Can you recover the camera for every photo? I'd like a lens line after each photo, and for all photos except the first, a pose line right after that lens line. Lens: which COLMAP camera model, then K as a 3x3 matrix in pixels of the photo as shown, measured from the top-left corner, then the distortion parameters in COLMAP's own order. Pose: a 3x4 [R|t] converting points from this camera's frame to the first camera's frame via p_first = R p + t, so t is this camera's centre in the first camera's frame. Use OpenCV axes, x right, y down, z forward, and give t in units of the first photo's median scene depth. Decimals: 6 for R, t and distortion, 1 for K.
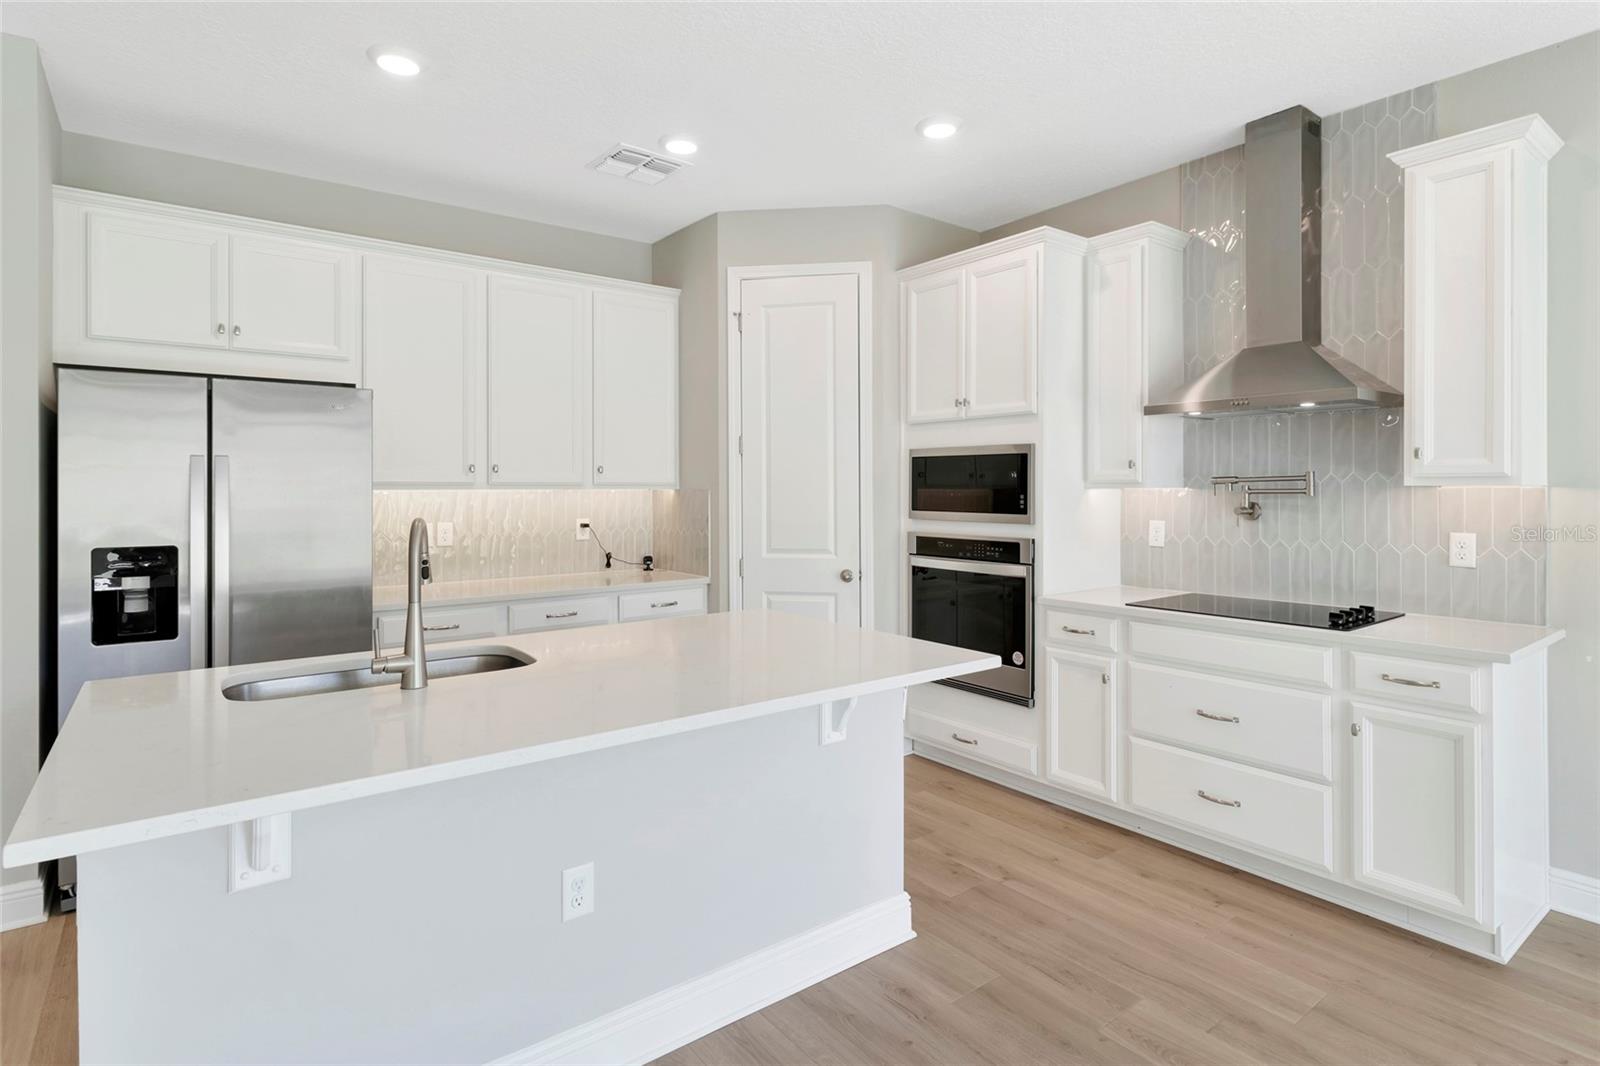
lens RADIAL K [[817.0, 0, 799.0], [0, 817.0, 487.0], [0, 0, 1]] dist [-0.000566, -0.001004]
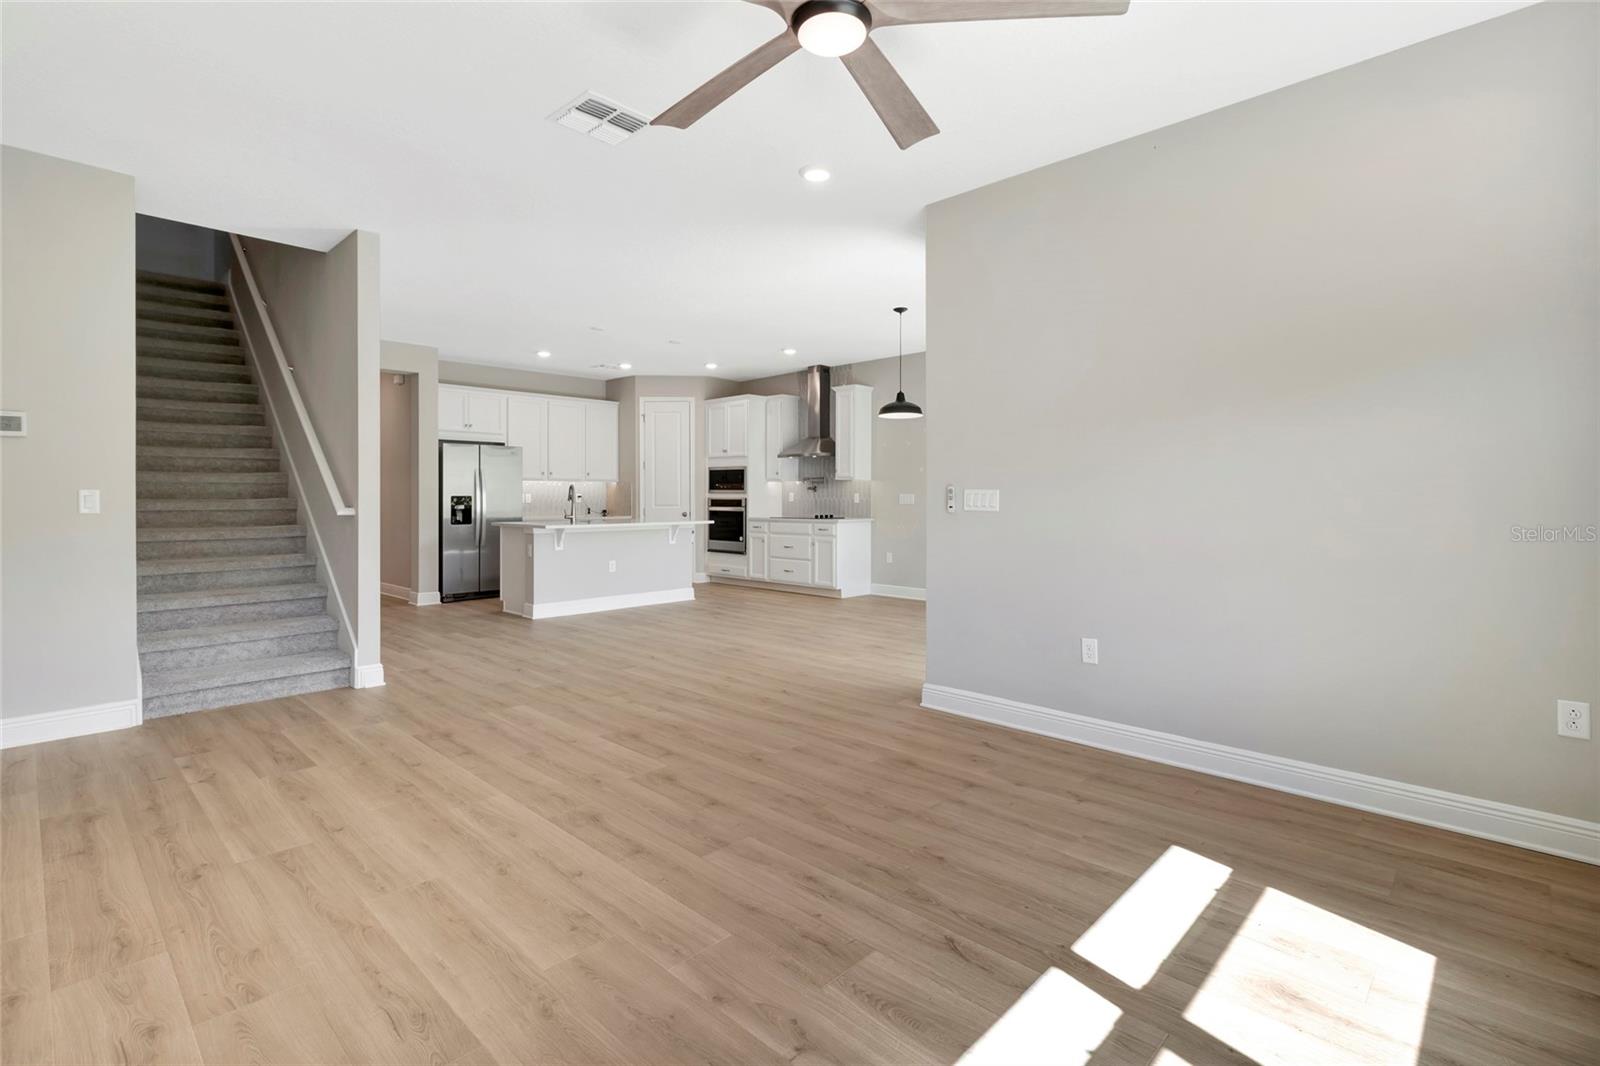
lens RADIAL K [[747.0, 0, 815.5], [0, 747.0, 494.4], [0, 0, 1]] dist [0.007713, -0.003239]
pose [[0.984934, 0.001945, 0.172921, 0.061622], [-0.002047, 0.999998, 0.000411, 0.045293], [-0.172920, -0.000758, 0.984936, -1.630827]]
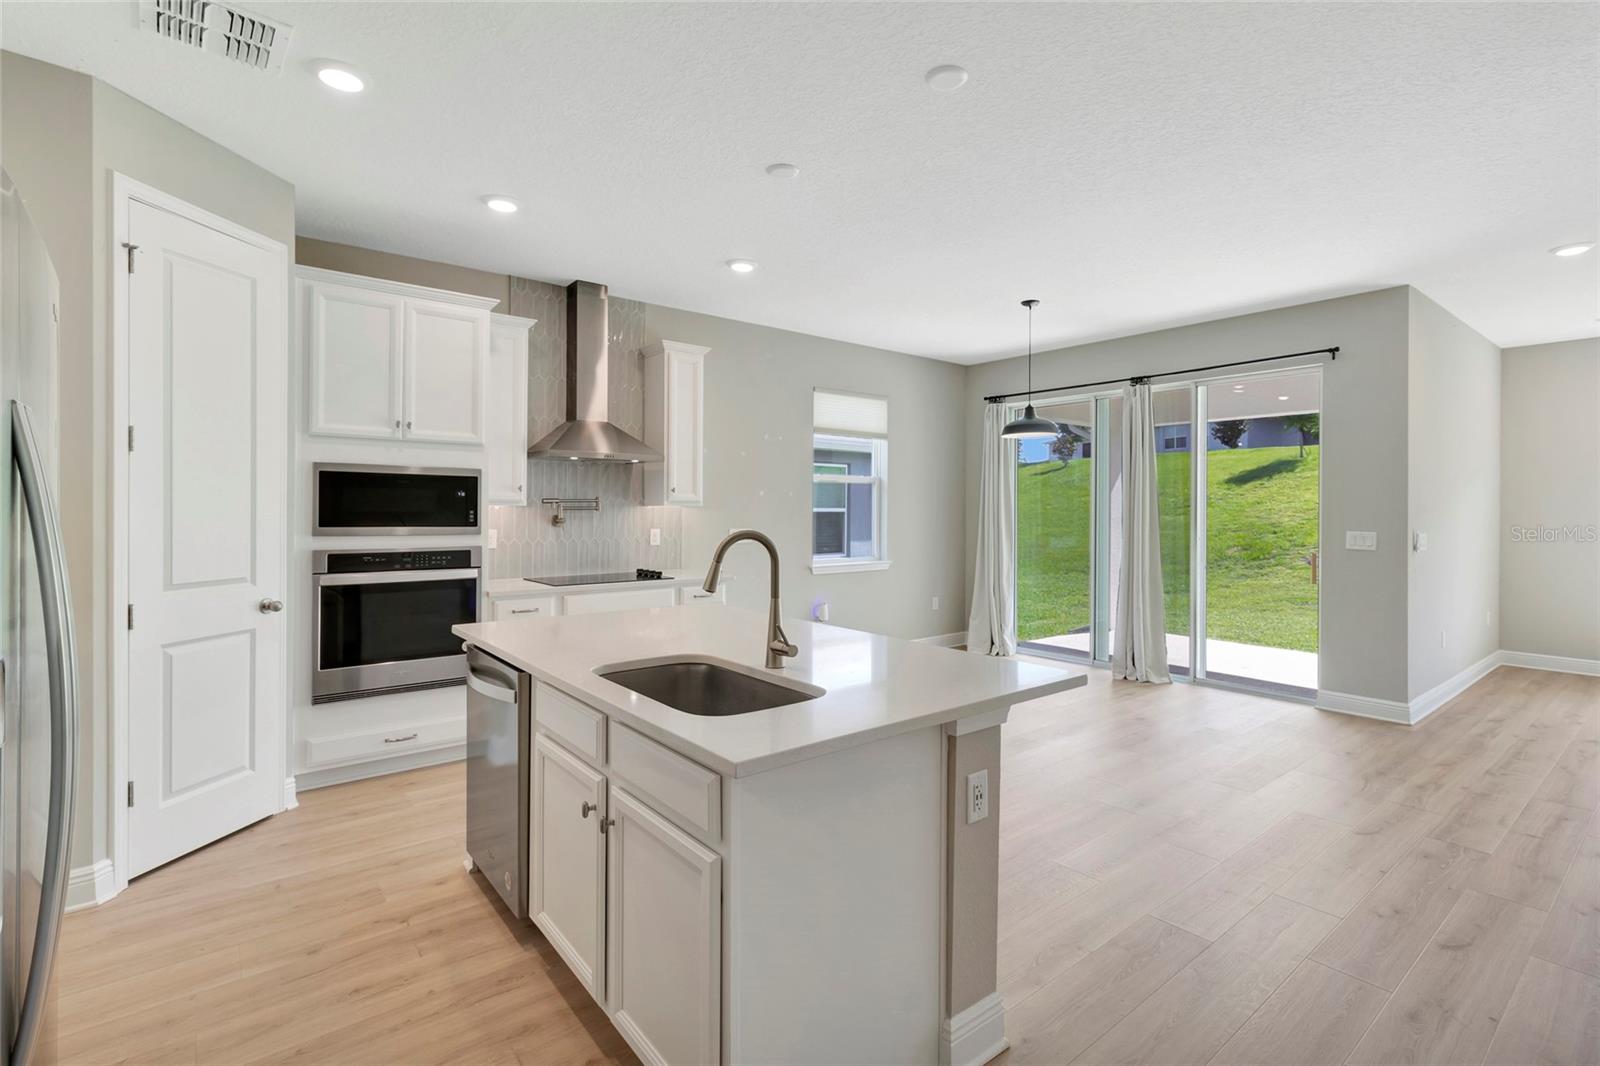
lens RADIAL K [[747.0, 0, 839.8], [0, 747.0, 512.0], [0, 0, 1]] dist [0.007713, -0.003239]
pose [[-0.063104, -0.001413, 0.998006, -0.826432], [-0.006725, 0.999977, 0.000990, 0.006487], [-0.997984, -0.006649, -0.063112, 0.497155]]
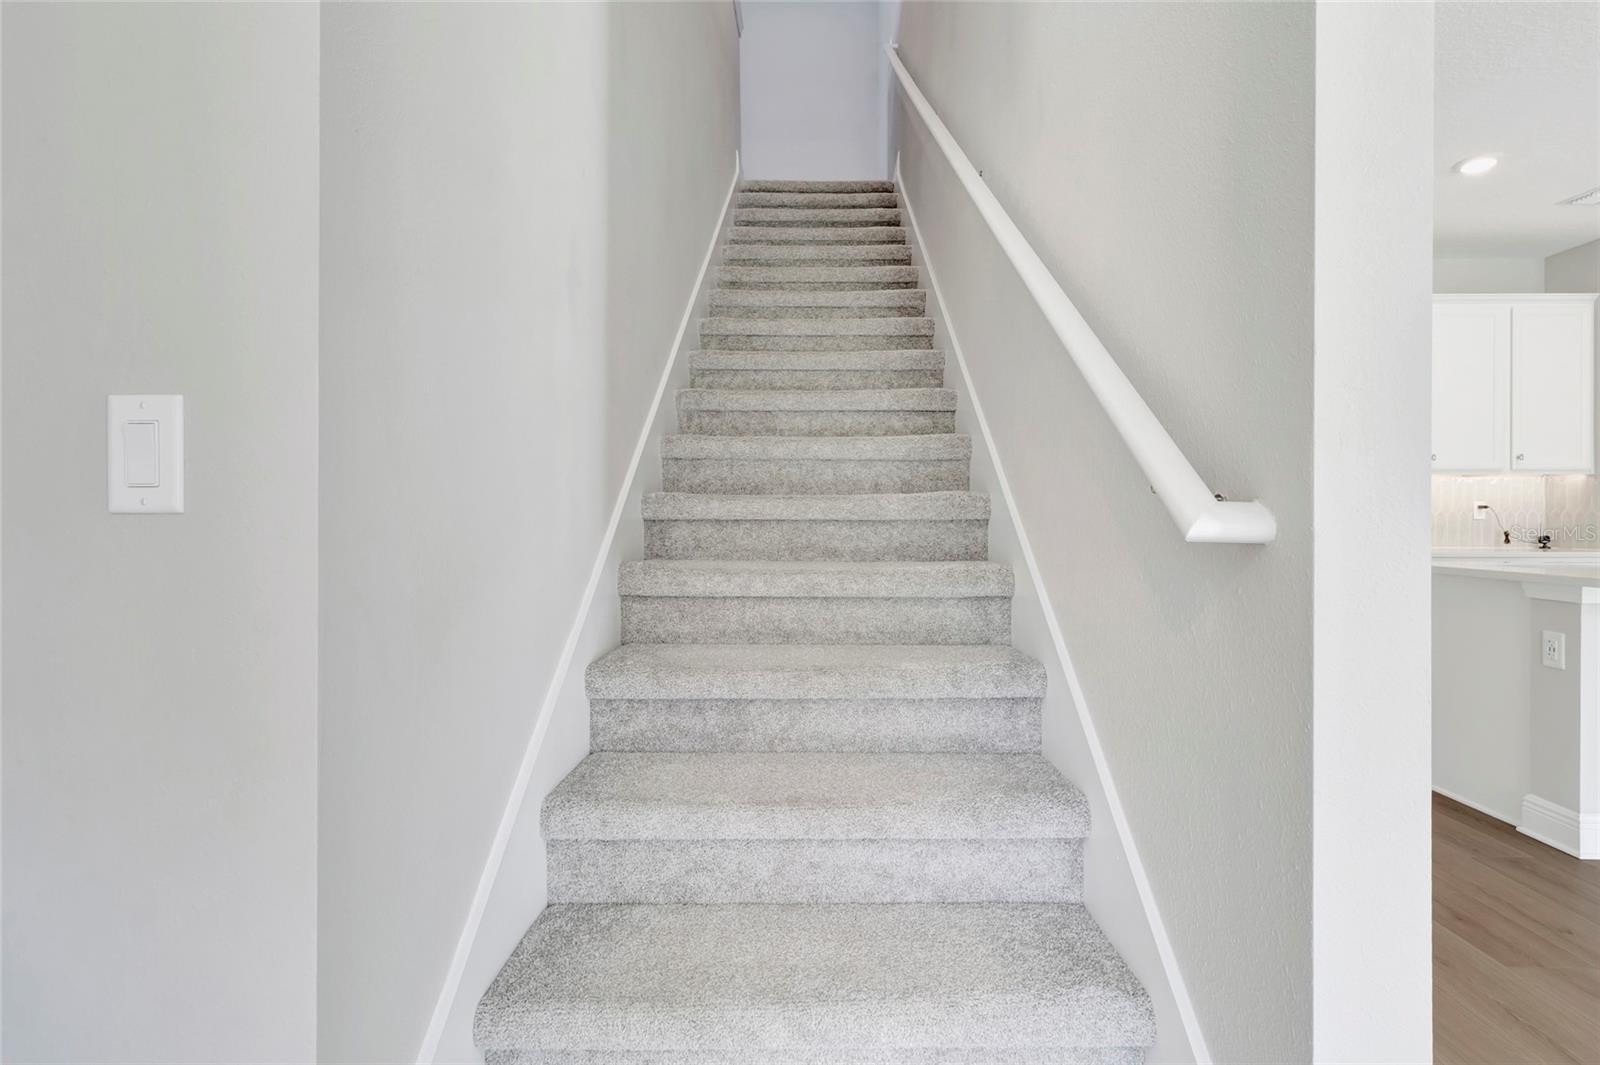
lens RADIAL K [[747.0, 0, 810.5], [0, 747.0, 519.3], [0, 0, 1]] dist [0.007713, -0.003239]
pose [[0.790275, 0.003800, -0.612741, -0.439775], [-0.001311, 0.999989, 0.004510, 0.073627], [0.612751, -0.002761, 0.790271, -0.551346]]
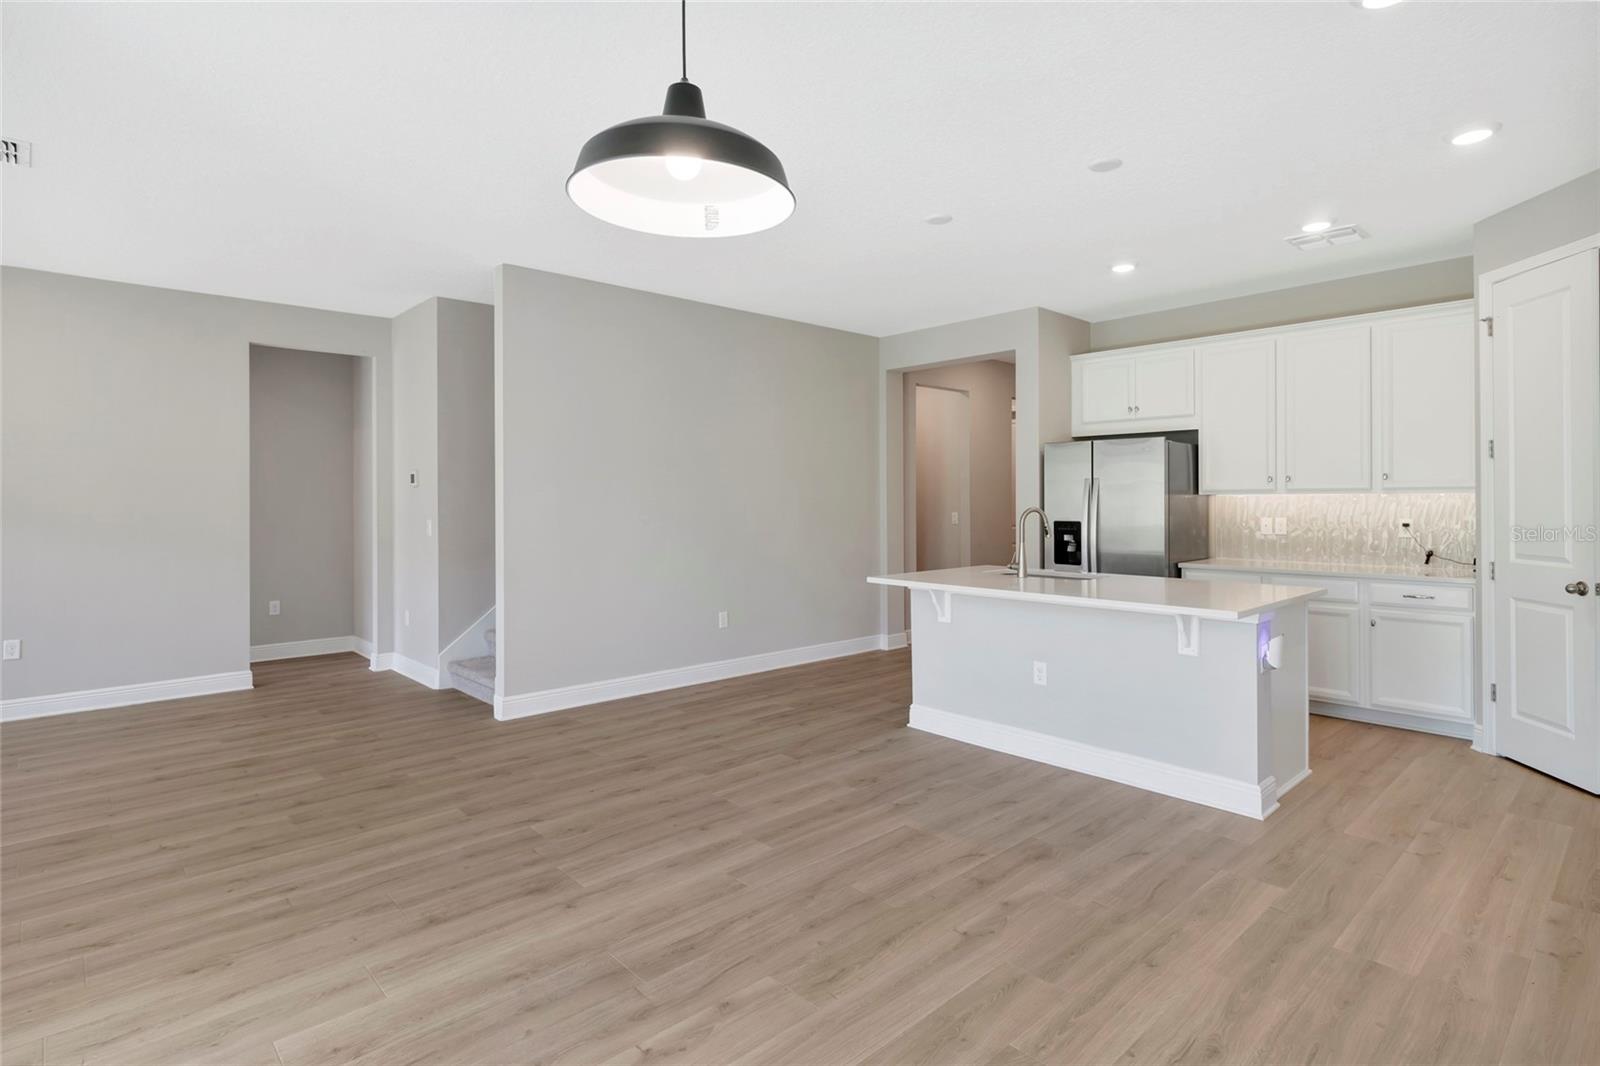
lens RADIAL K [[817.0, 0, 828.5], [0, 817.0, 513.5], [0, 0, 1]] dist [-0.000566, -0.001004]
pose [[0.111902, 0.020759, -0.993502, 0.939249], [0.008582, 0.999724, 0.021855, -0.000714], [0.993682, -0.010972, 0.111693, 0.084793]]
